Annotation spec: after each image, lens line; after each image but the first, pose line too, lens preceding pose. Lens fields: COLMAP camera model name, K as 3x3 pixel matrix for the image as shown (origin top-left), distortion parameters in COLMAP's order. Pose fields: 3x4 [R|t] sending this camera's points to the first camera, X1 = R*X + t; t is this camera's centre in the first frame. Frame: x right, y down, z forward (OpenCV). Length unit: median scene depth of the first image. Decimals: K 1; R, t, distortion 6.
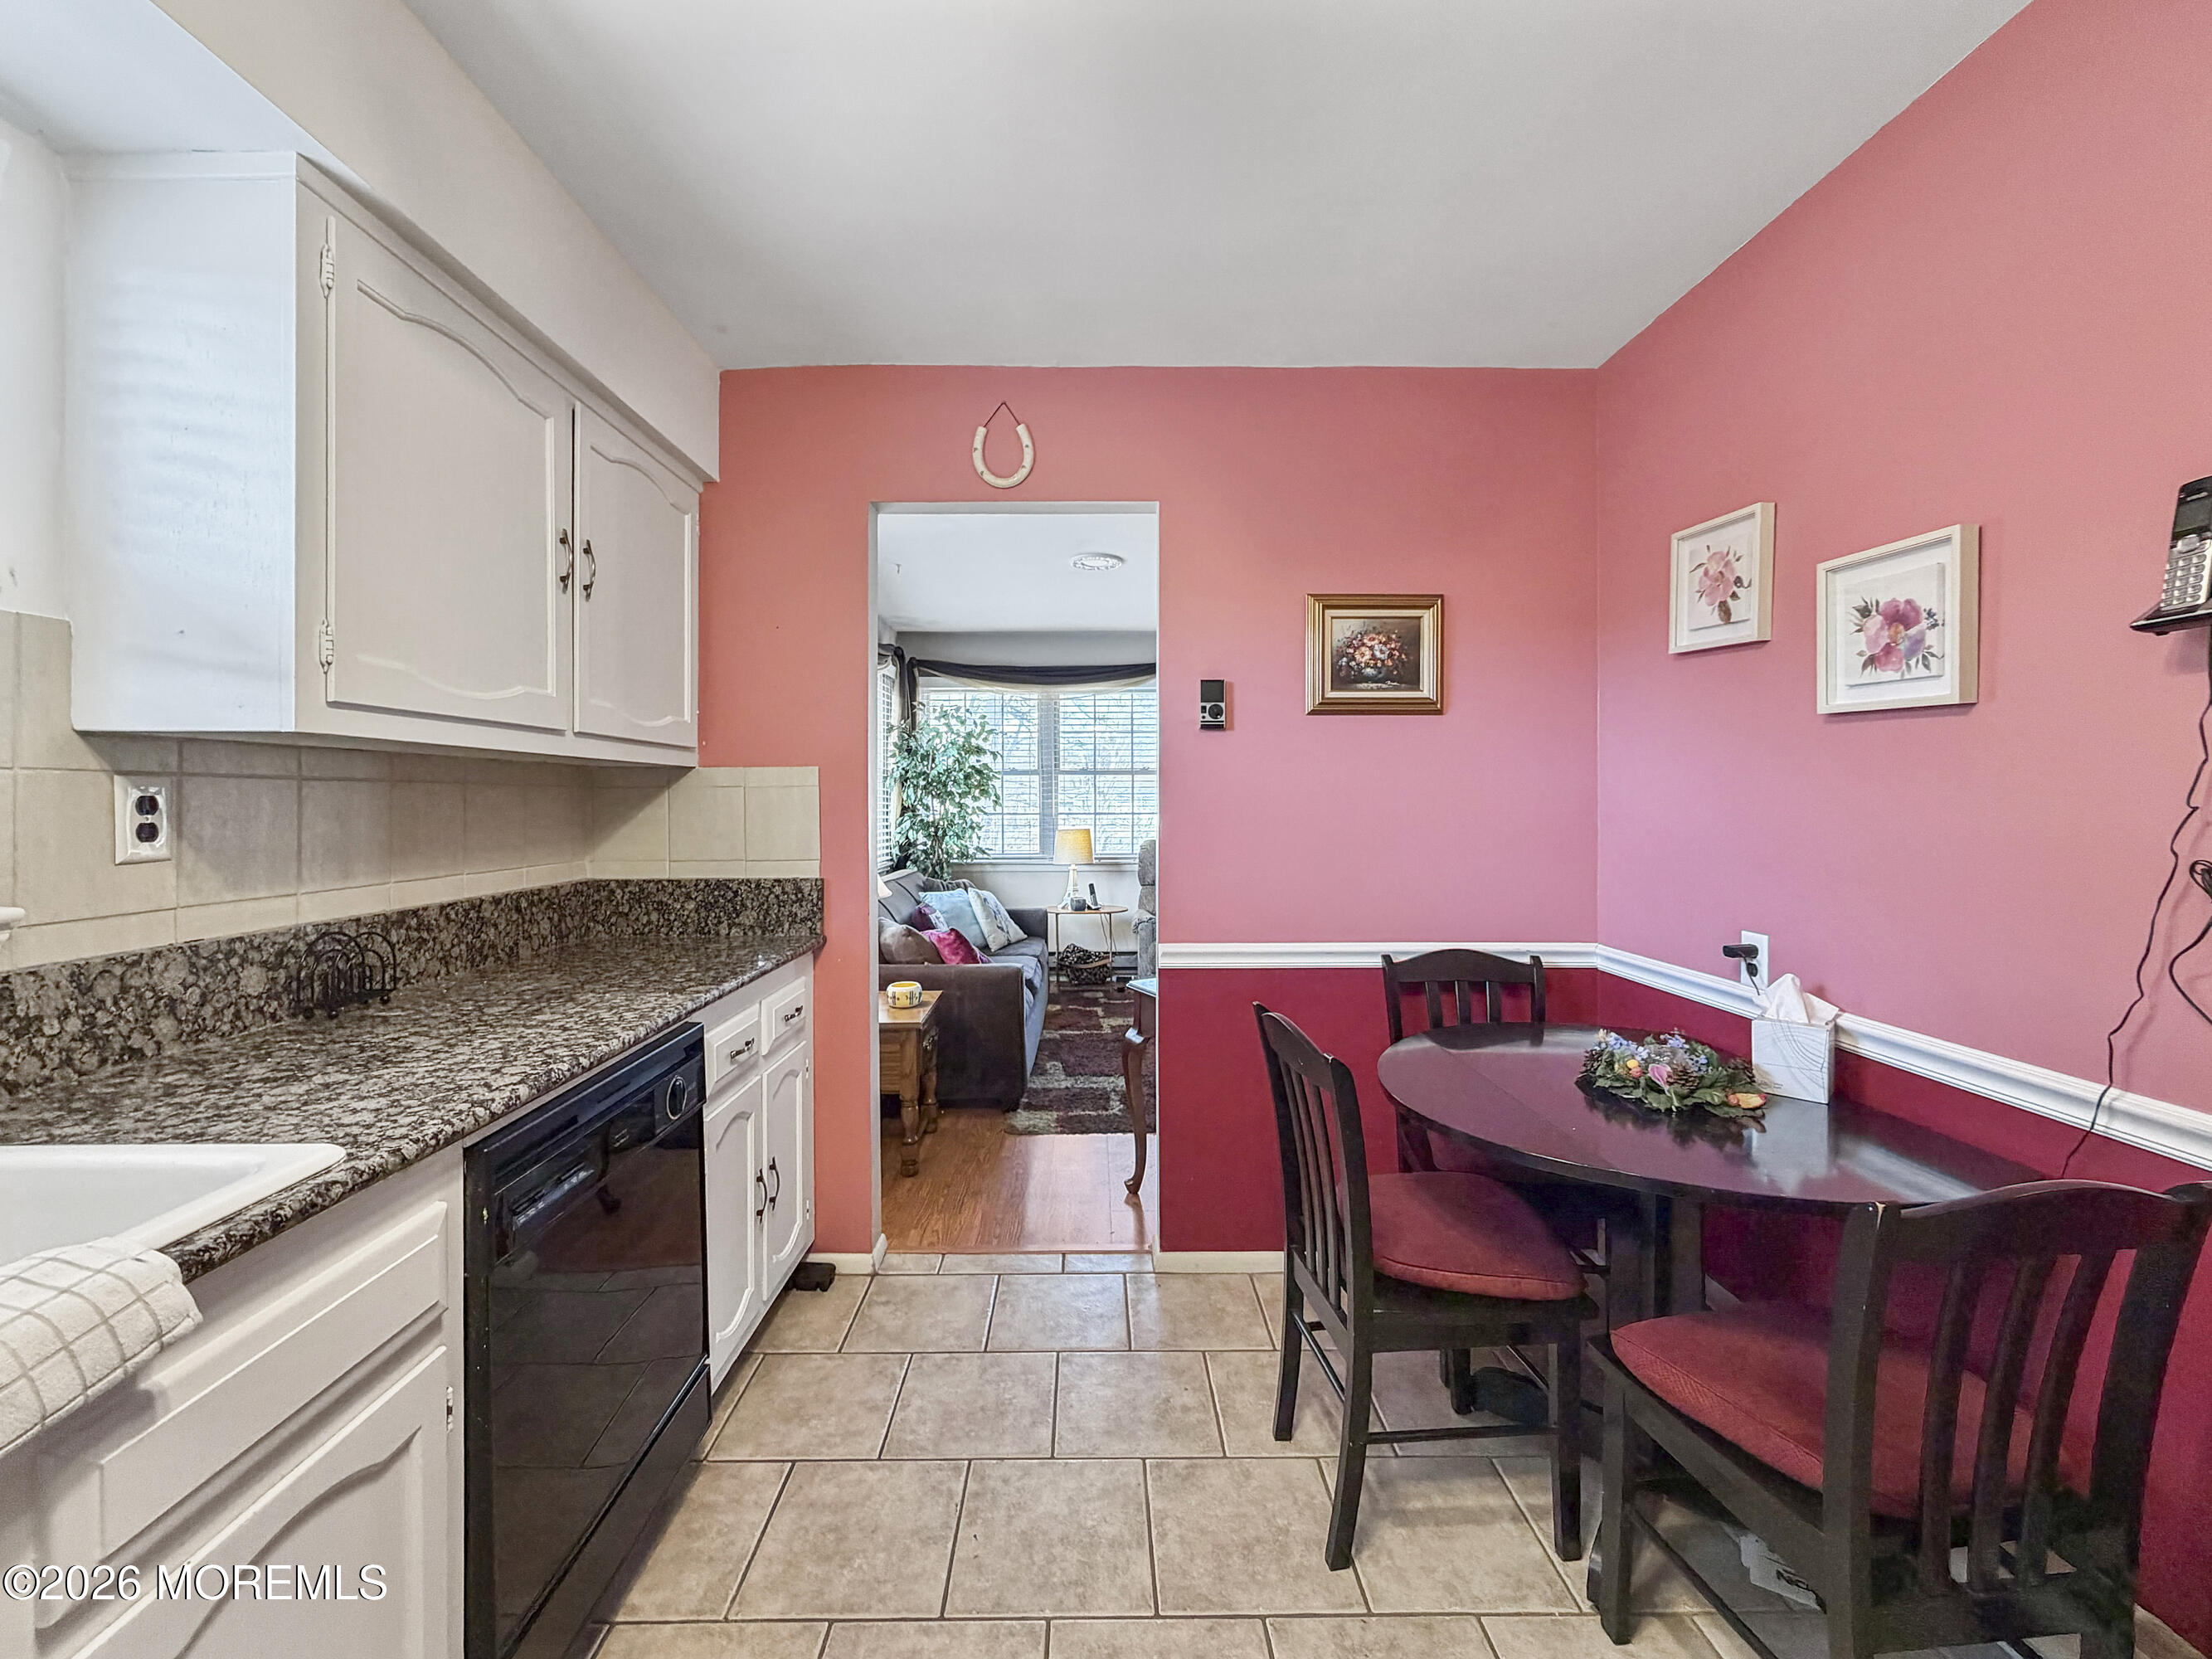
lens RADIAL K [[905.8, 0, 1112.5], [0, 905.8, 791.9], [0, 0, 1]] dist [0.001073, 0.000401]
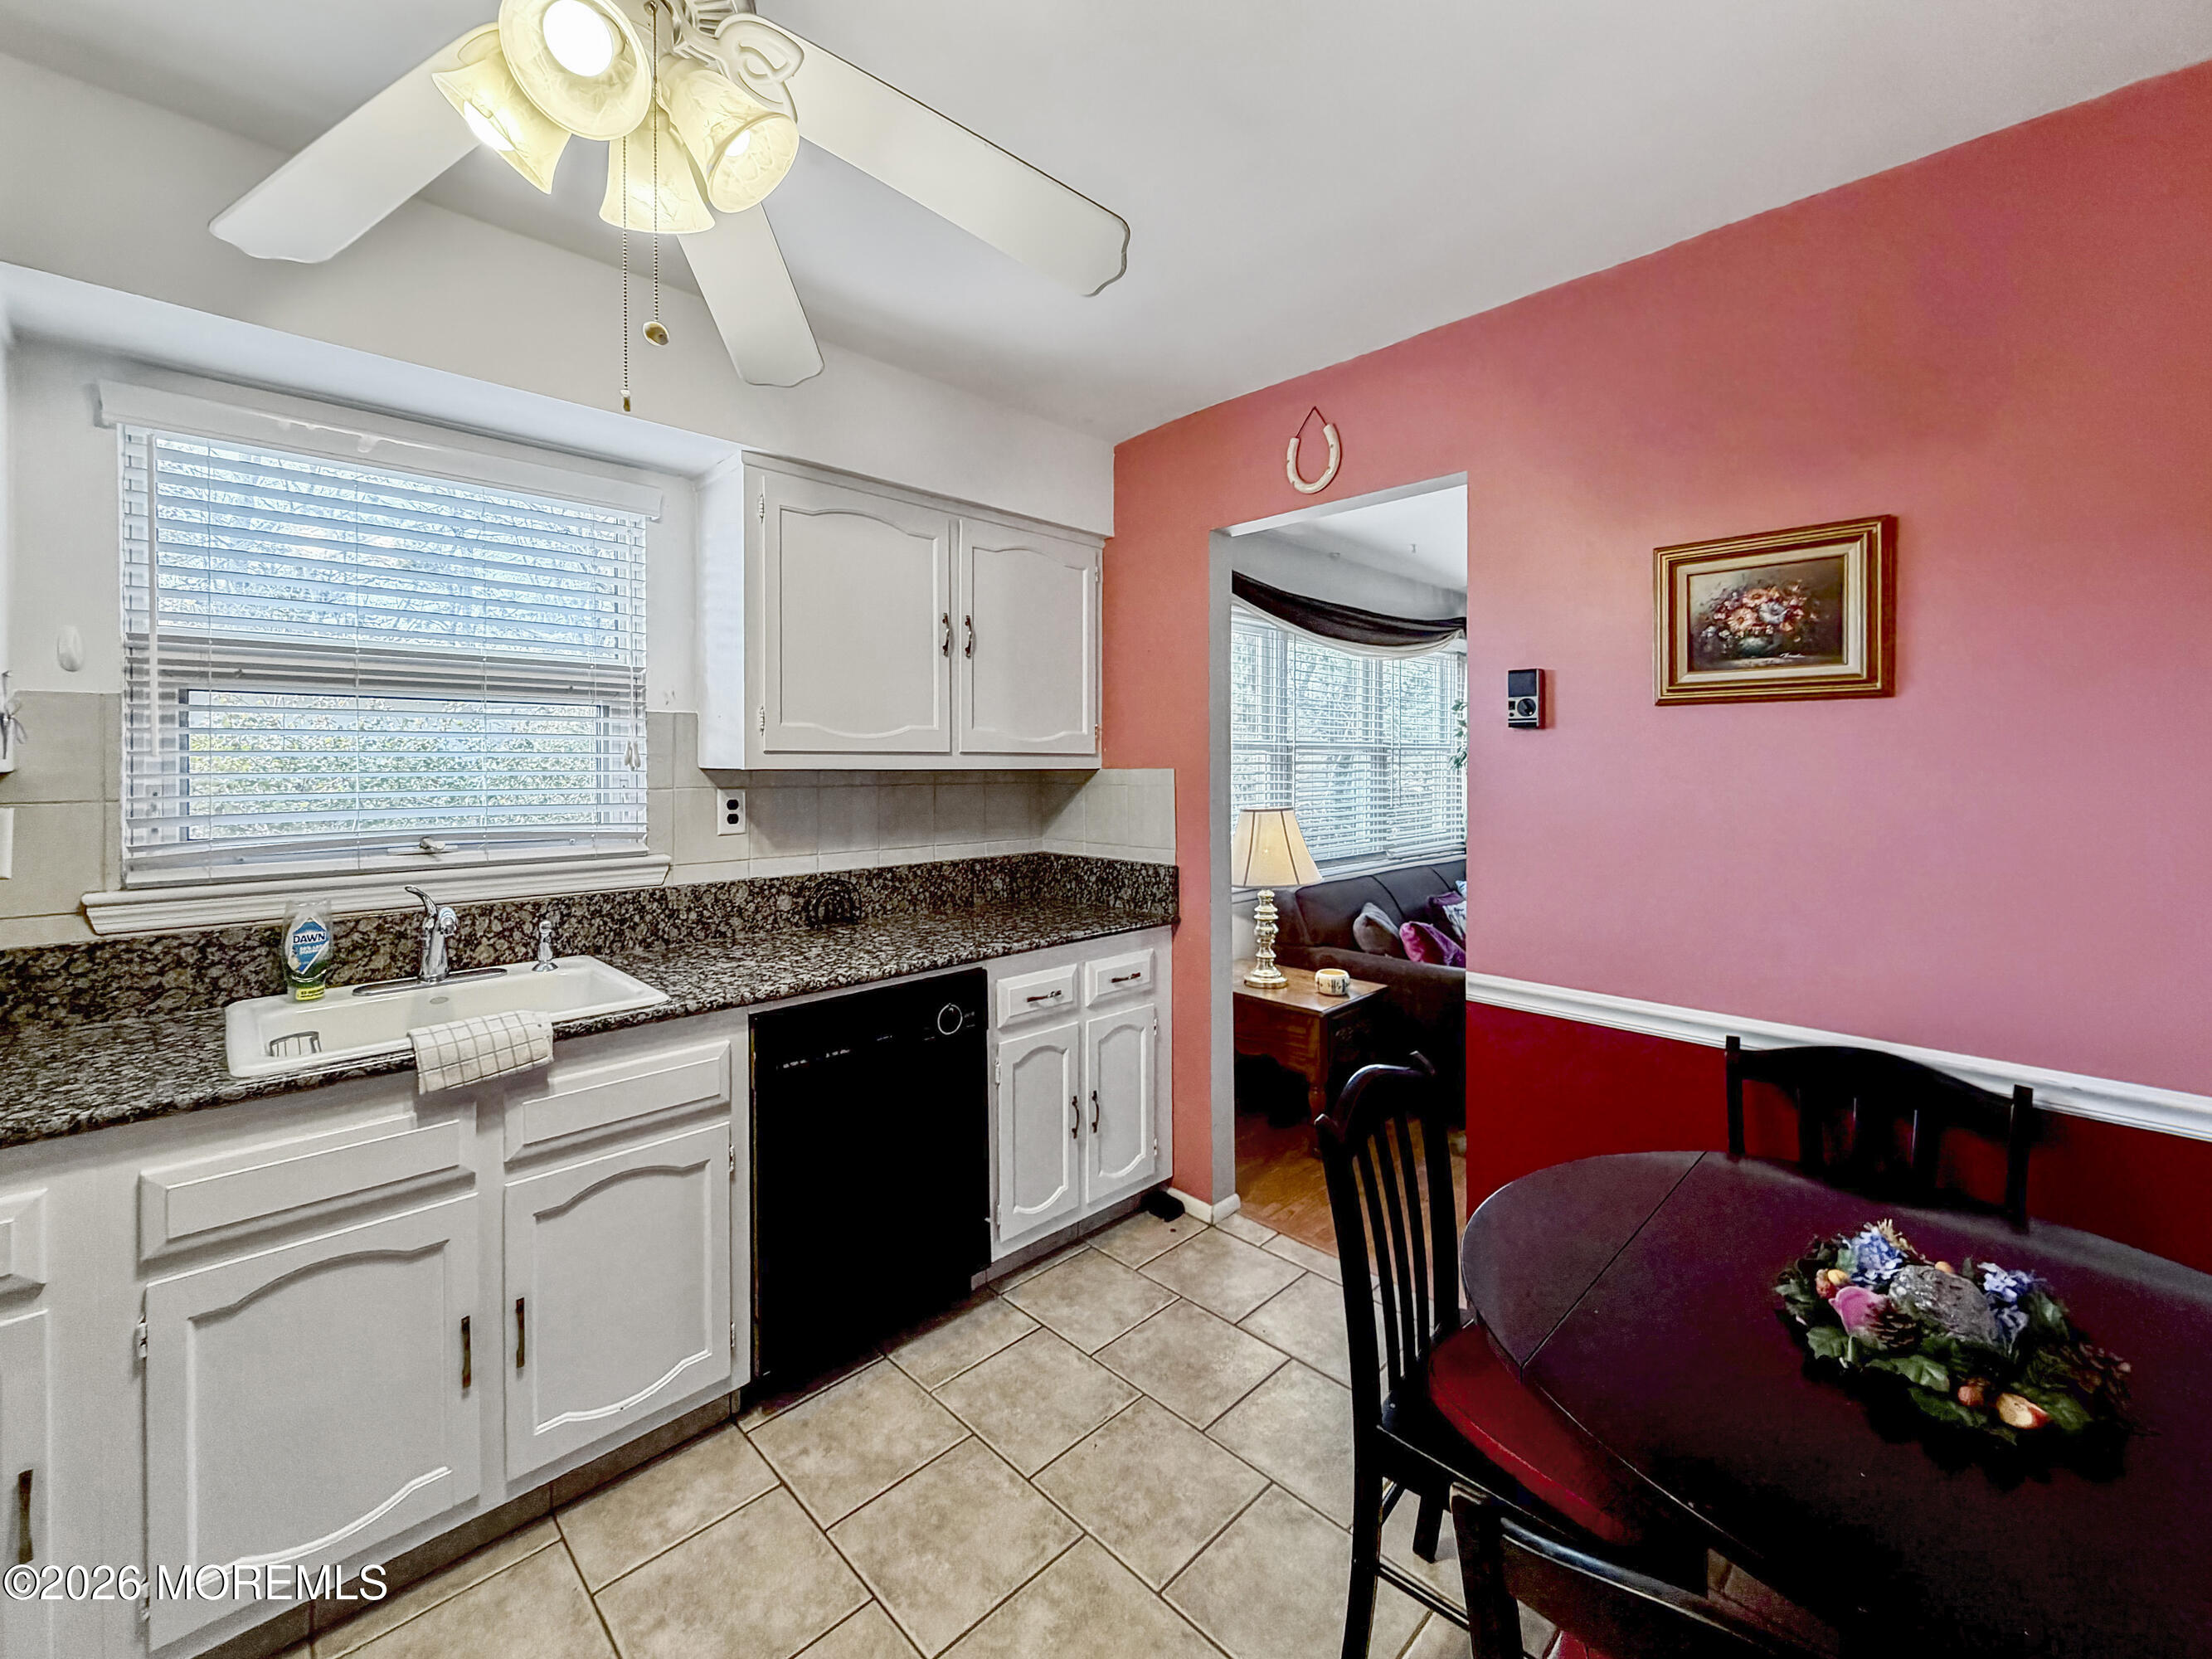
lens RADIAL K [[926.2, 0, 1105.6], [0, 926.2, 757.4], [0, 0, 1]] dist [0.001303, -0.000048]
pose [[0.688708, -0.000027, -0.725039, 0.605922], [0.004157, 0.999984, 0.003912, -0.060874], [0.725027, -0.005708, 0.688697, 0.158583]]
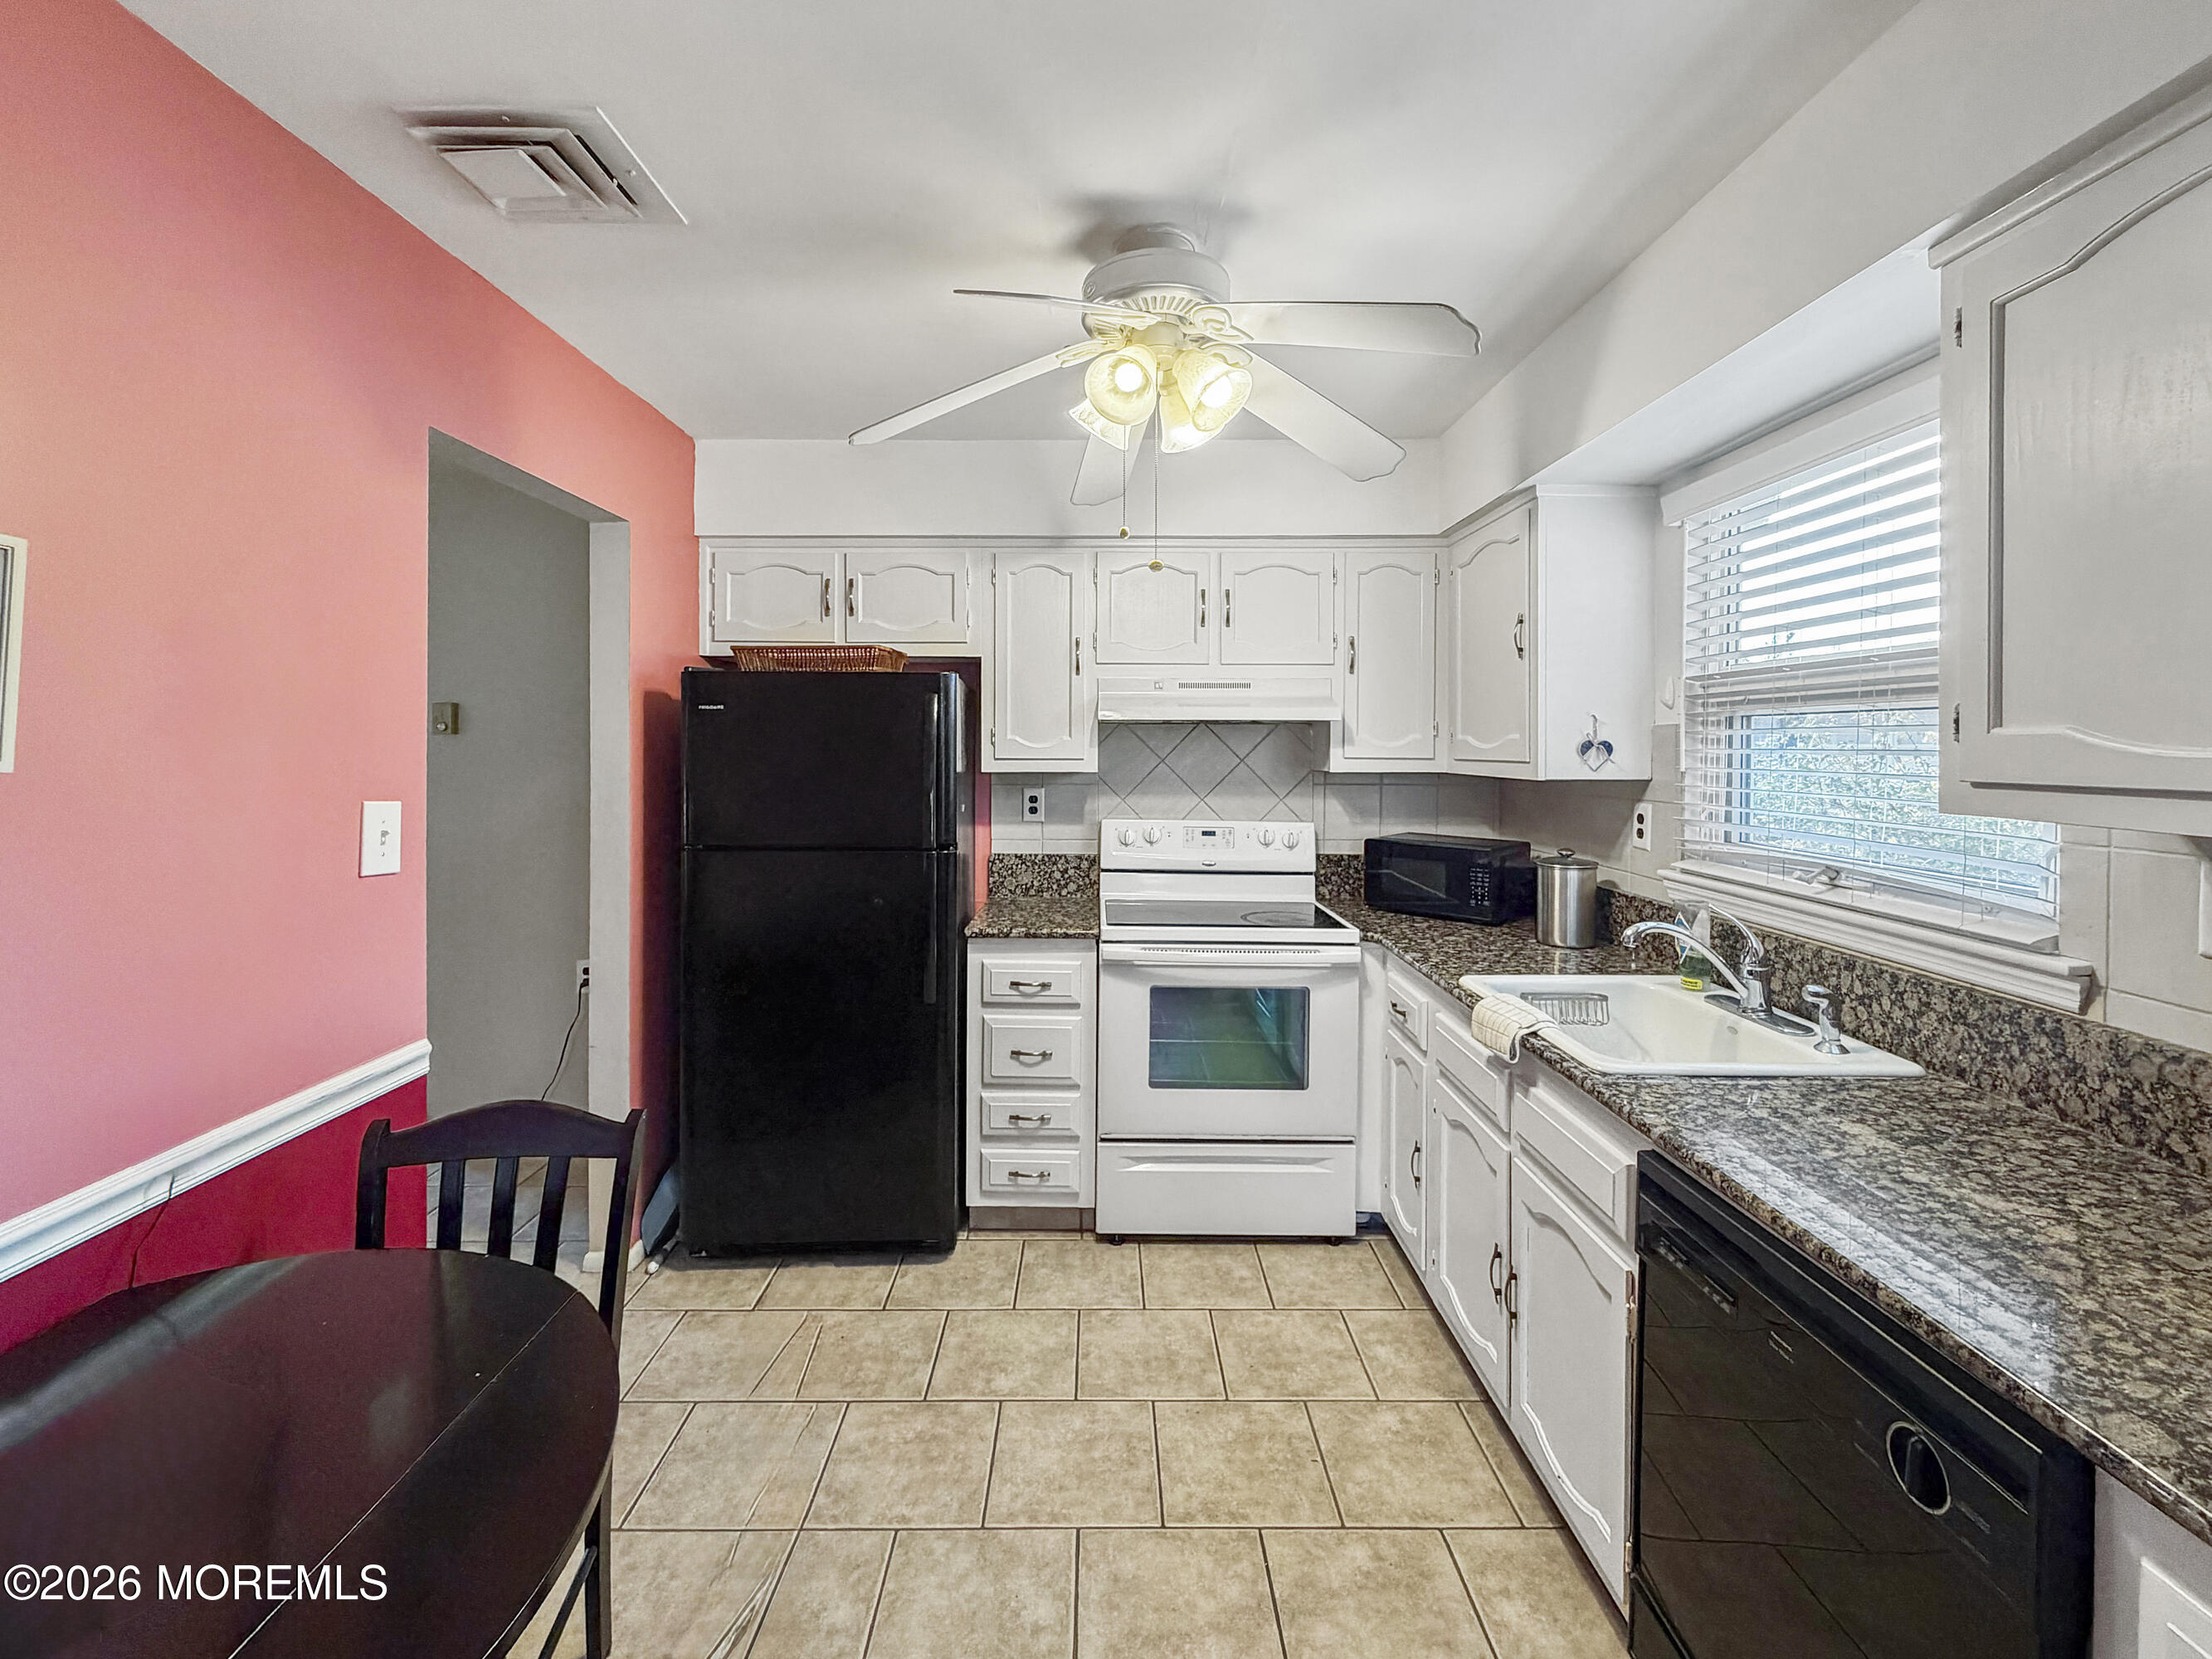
lens RADIAL K [[926.1, 0, 1105.6], [0, 926.1, 757.5], [0, 0, 1]] dist [0.001303, -0.000048]
pose [[-0.999891, -0.002561, 0.014543, 0.011547], [-0.002470, 0.999977, 0.006275, -0.085323], [-0.014559, 0.006239, -0.999875, 1.315532]]
